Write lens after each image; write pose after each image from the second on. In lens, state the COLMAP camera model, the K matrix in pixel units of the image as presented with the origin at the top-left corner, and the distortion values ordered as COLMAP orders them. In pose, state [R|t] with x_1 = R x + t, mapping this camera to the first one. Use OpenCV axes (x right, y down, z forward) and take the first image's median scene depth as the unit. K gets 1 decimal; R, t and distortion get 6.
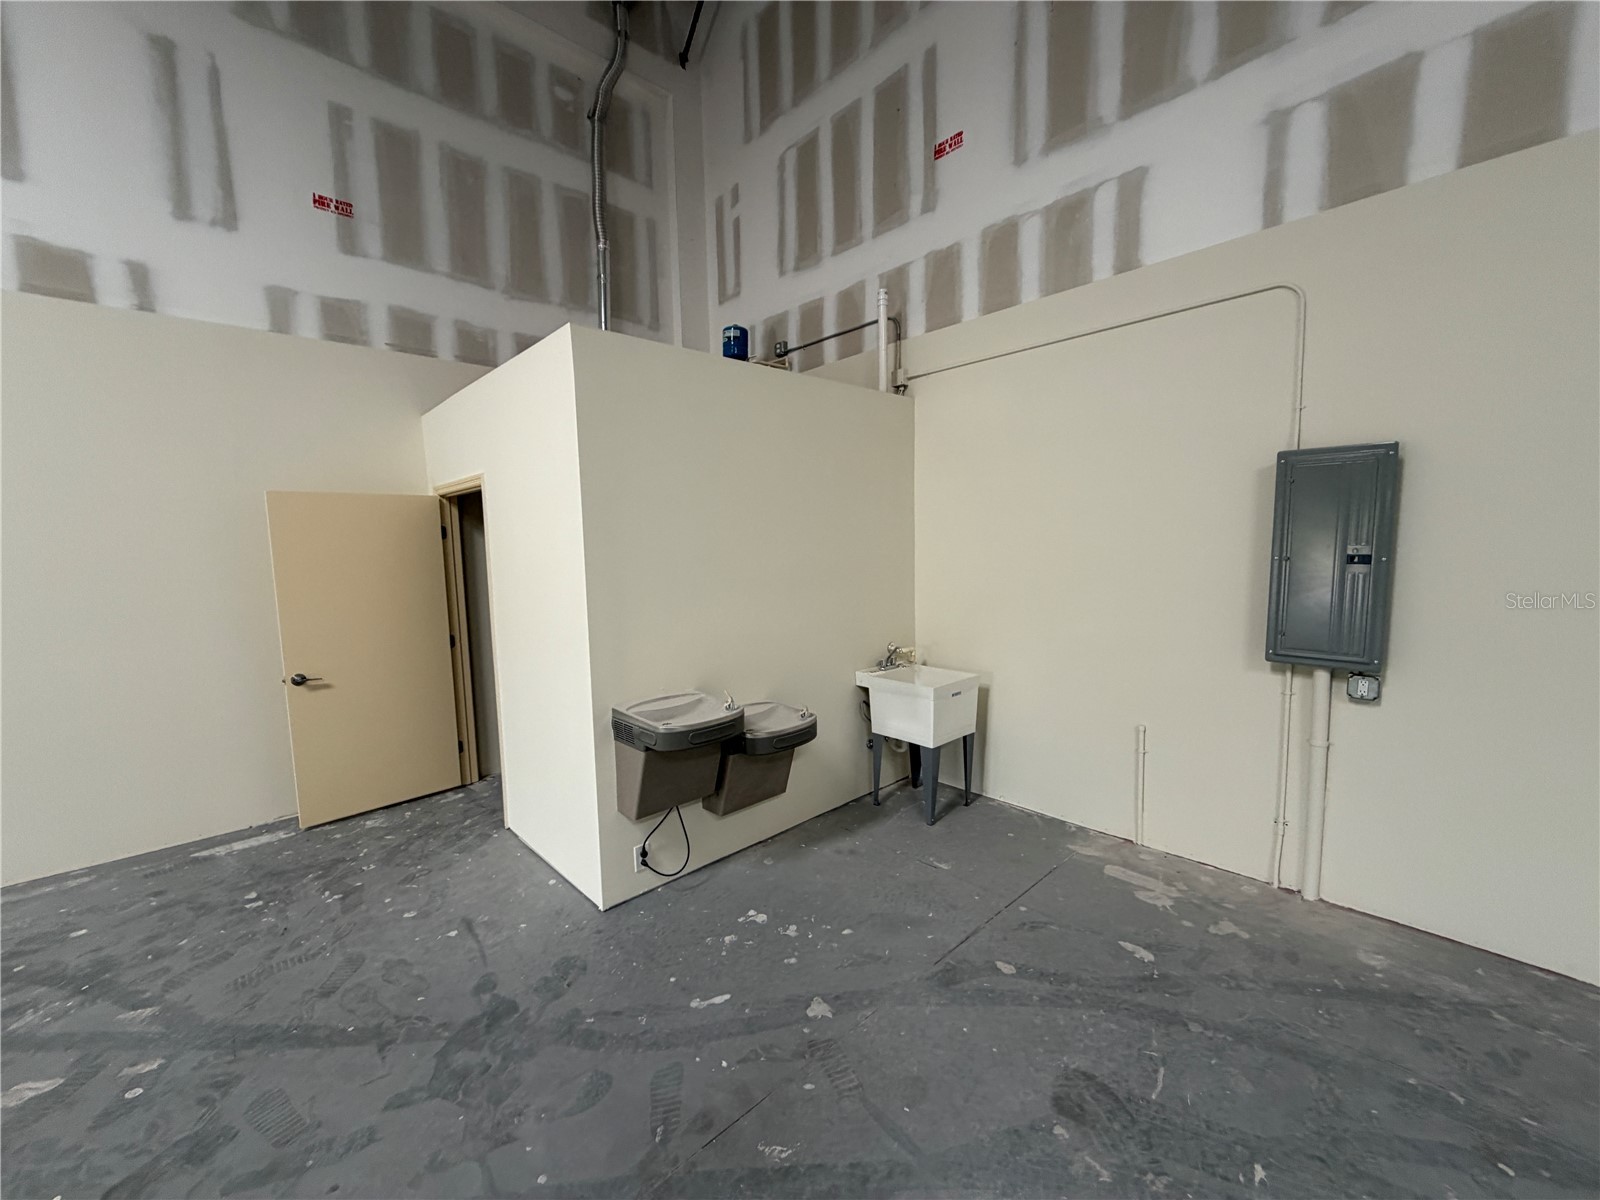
lens RADIAL K [[630.6, 0, 792.1], [0, 630.6, 598.2], [0, 0, 1]] dist [-0.004227, -0.000069]
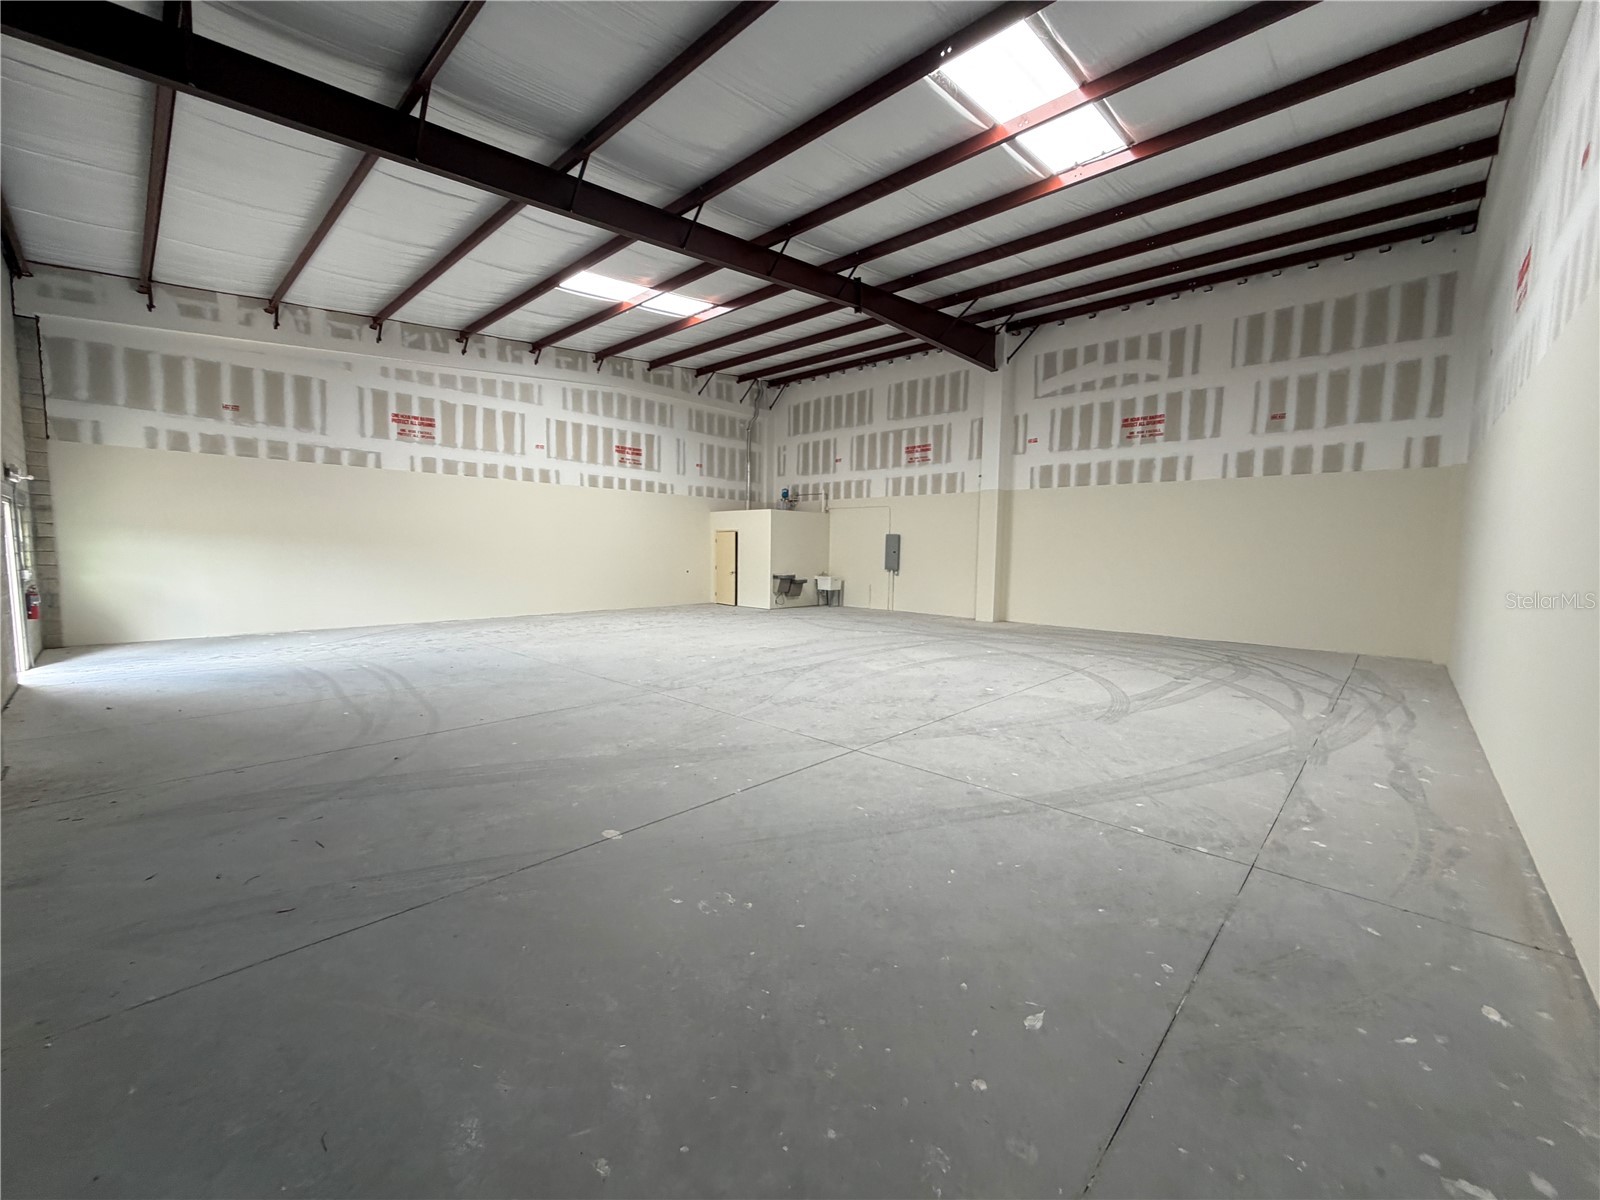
lens RADIAL K [[630.6, 0, 792.1], [0, 630.6, 598.2], [0, 0, 1]] dist [-0.004227, -0.000069]
pose [[0.997032, 0.031435, 0.070279, -0.360566], [-0.030541, 0.999439, -0.013754, 0.335168], [-0.070672, 0.011567, 0.997433, -3.379033]]
